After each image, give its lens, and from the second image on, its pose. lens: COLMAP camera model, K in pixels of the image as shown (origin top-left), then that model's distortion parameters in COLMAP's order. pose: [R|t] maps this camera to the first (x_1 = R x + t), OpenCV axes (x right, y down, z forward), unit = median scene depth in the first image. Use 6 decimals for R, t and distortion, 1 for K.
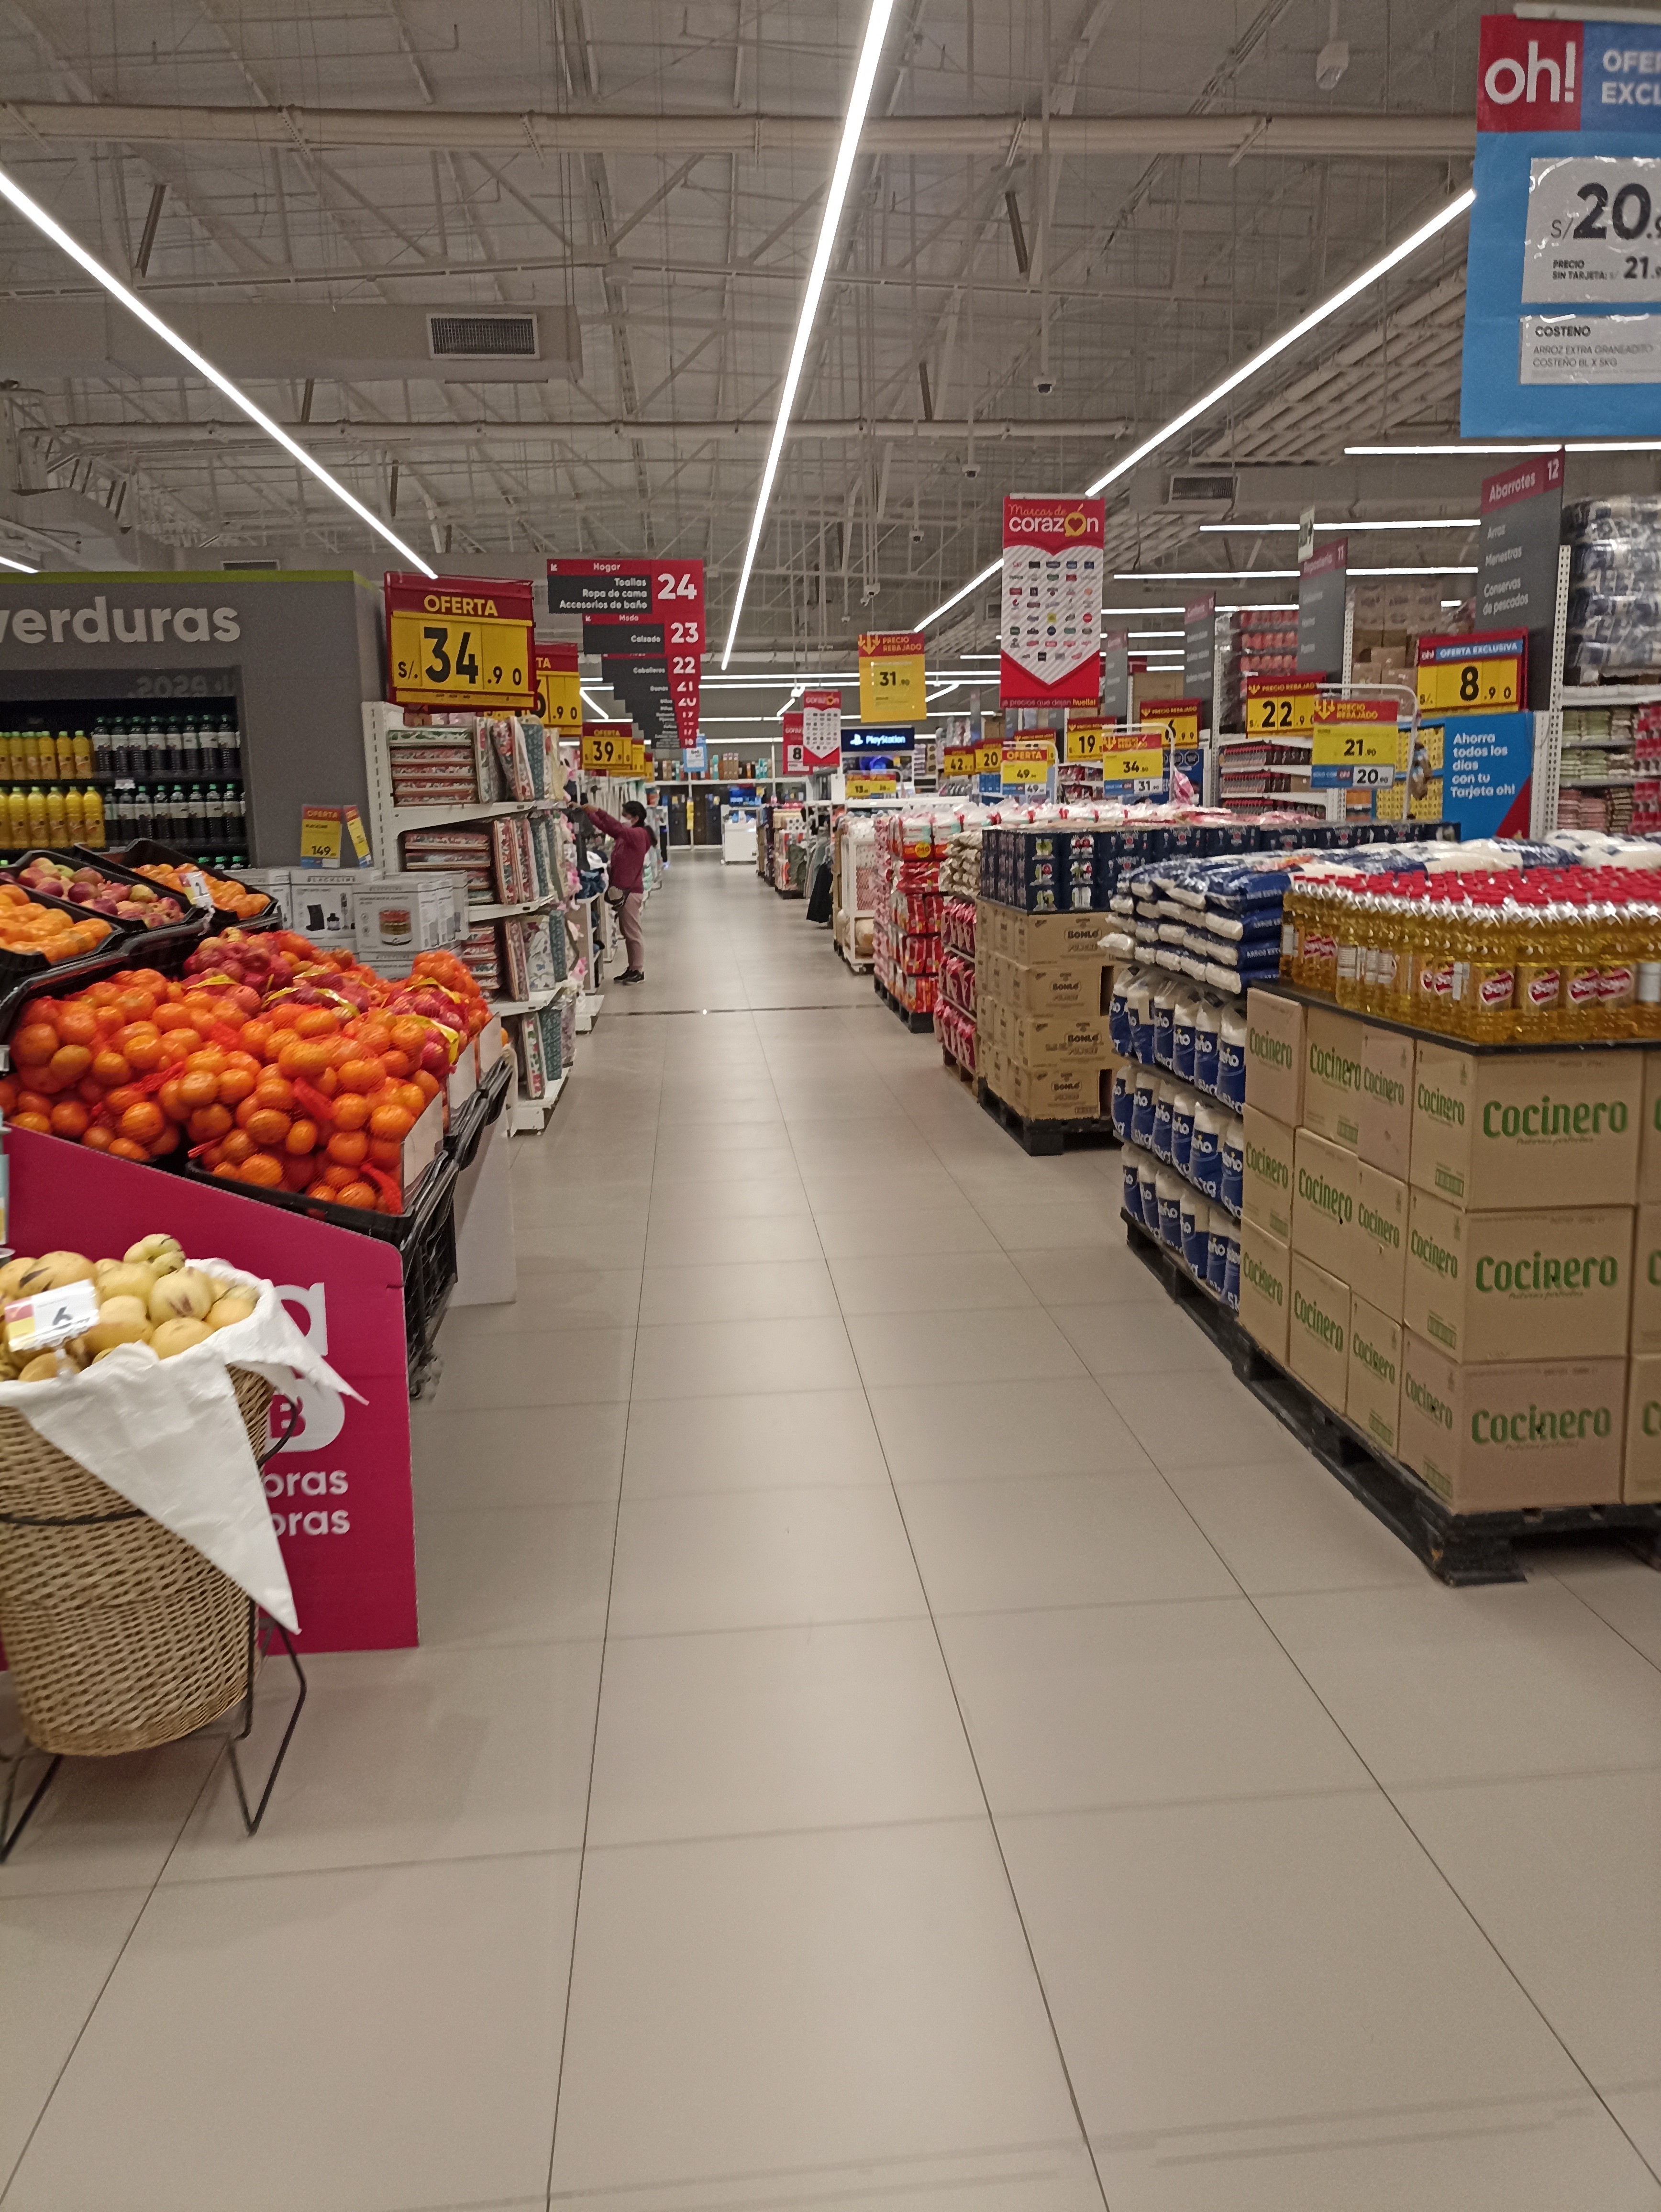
lens RADIAL K [[1657.6, 0, 828.6], [0, 1657.6, 1106.6], [0, 0, 1]] dist [0.038019, -0.008903]
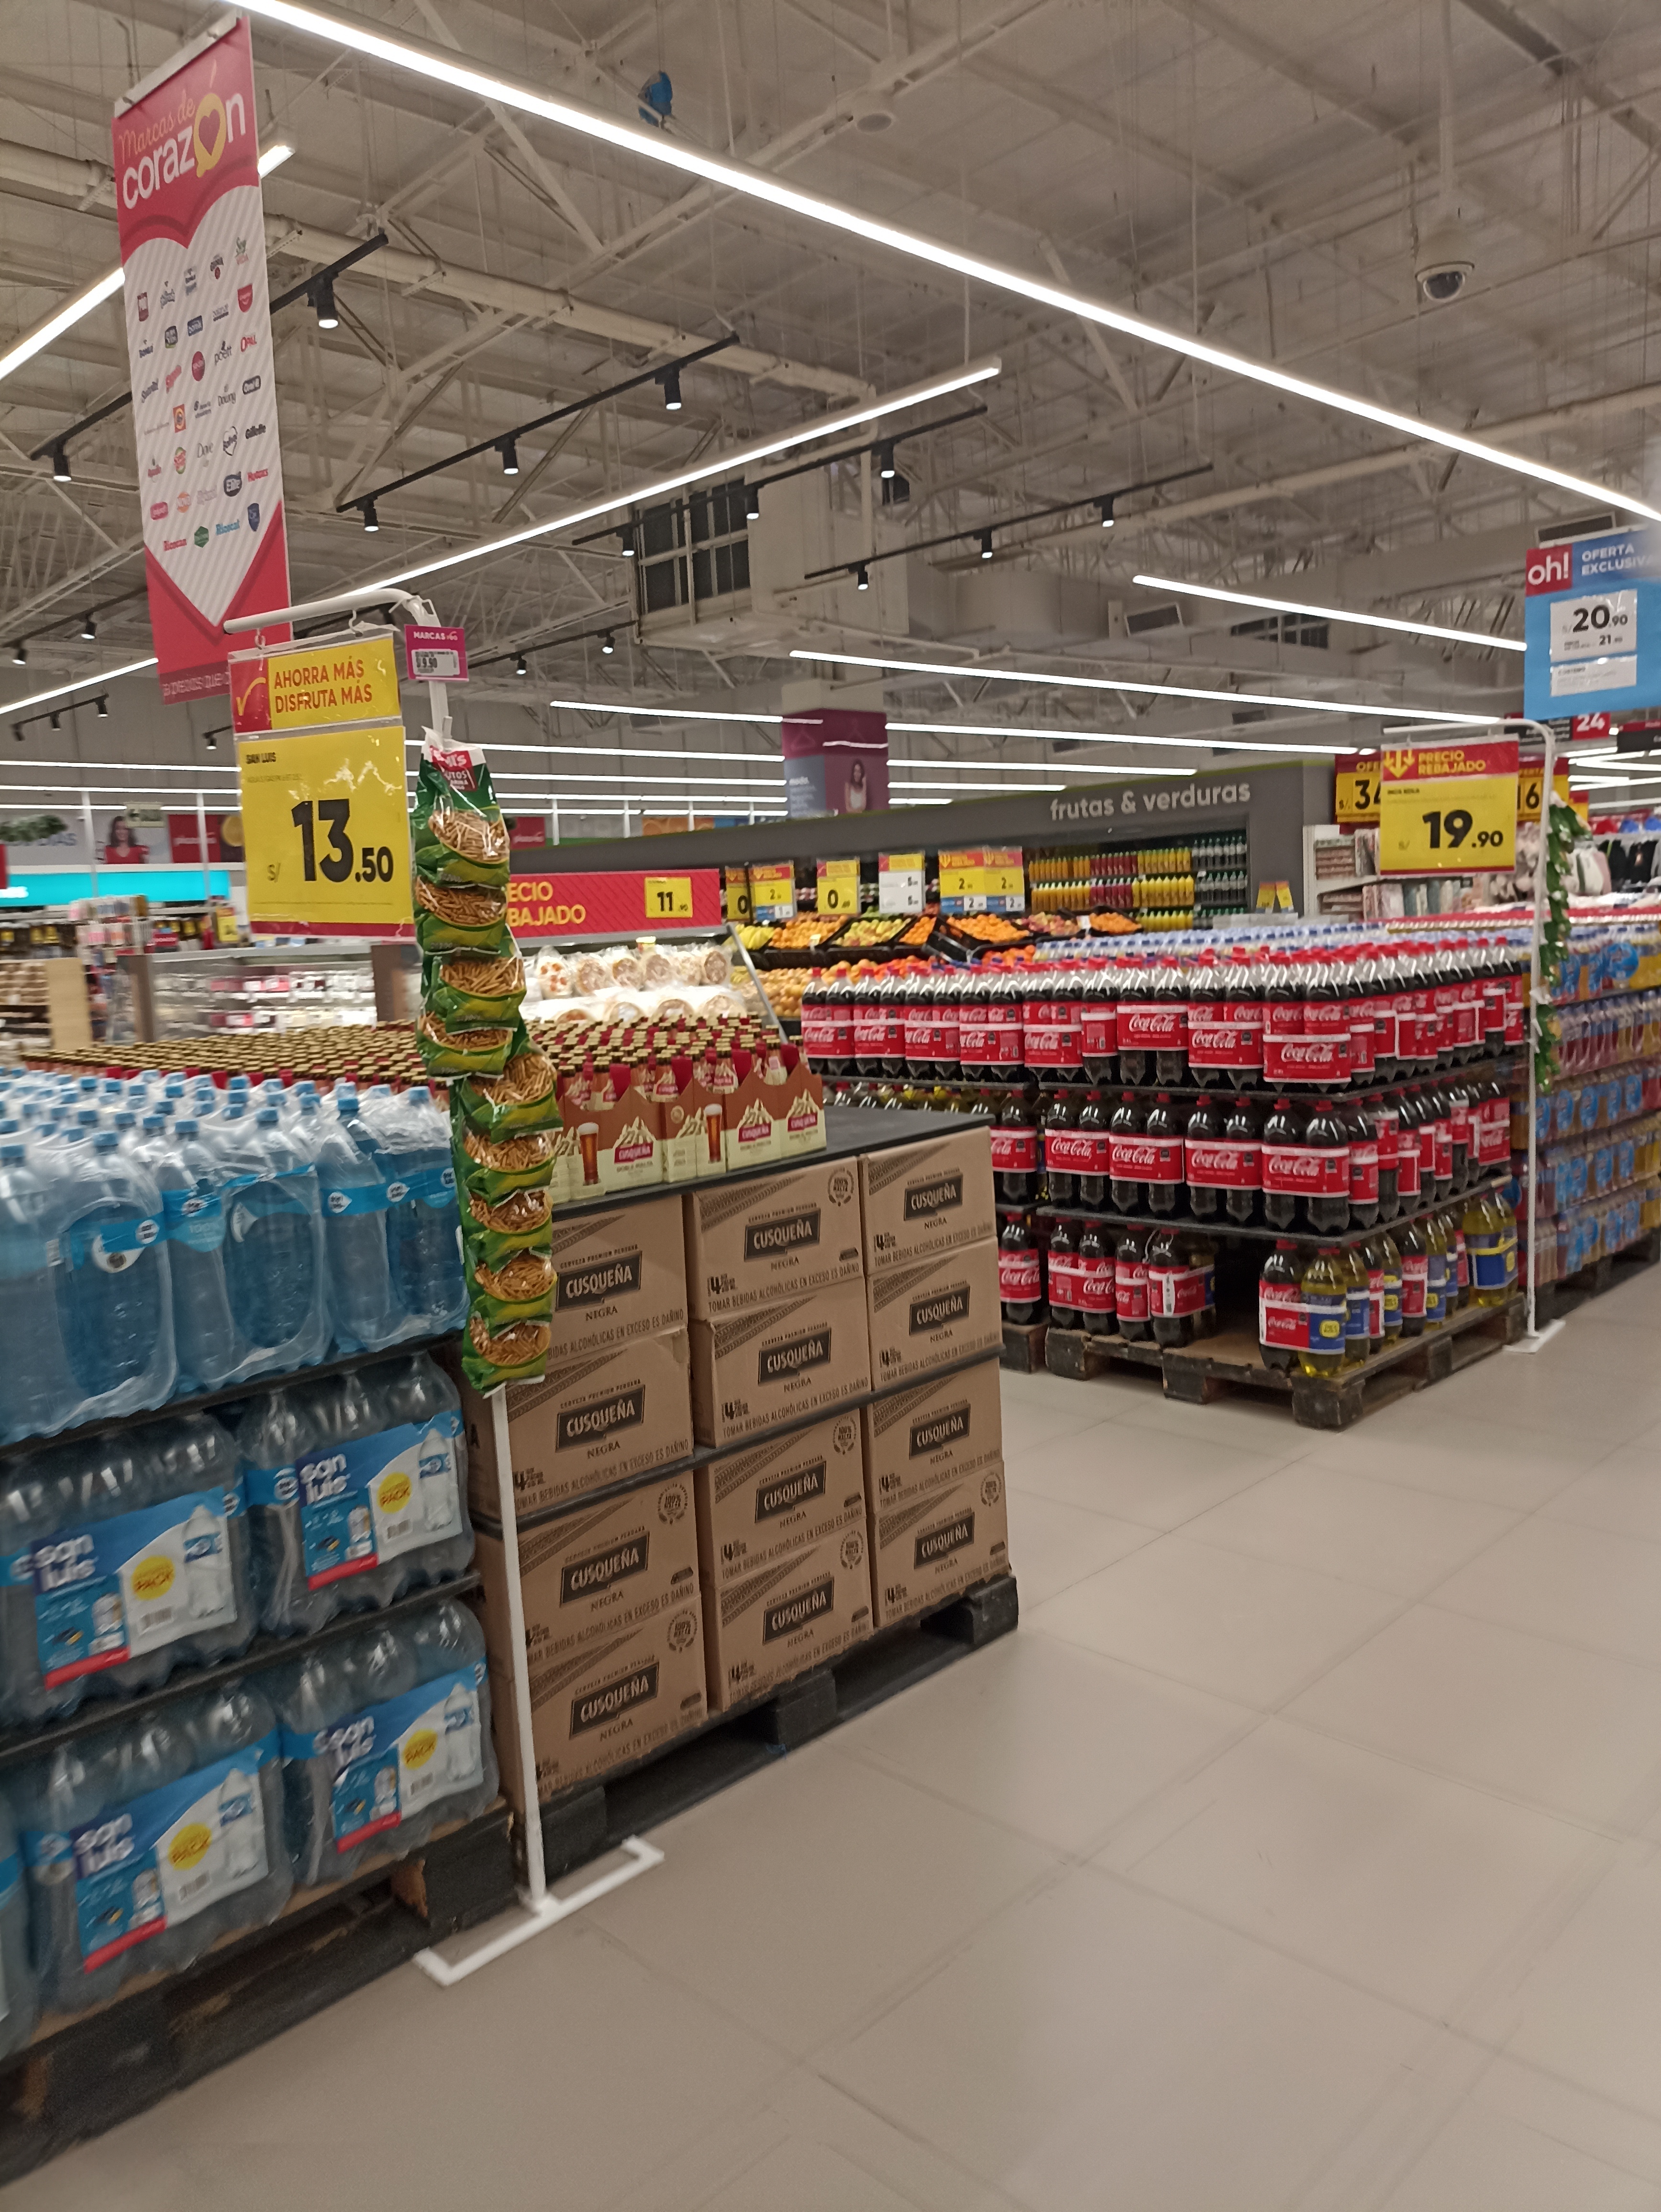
lens RADIAL K [[1657.6, 0, 828.4], [0, 1657.6, 1103.4], [0, 0, 1]] dist [0.038019, -0.008903]
pose [[0.651065, 0.074900, -0.755318, 0.821804], [-0.094613, 0.995366, 0.017150, 0.091462], [0.753102, 0.060297, 0.655134, -0.636052]]
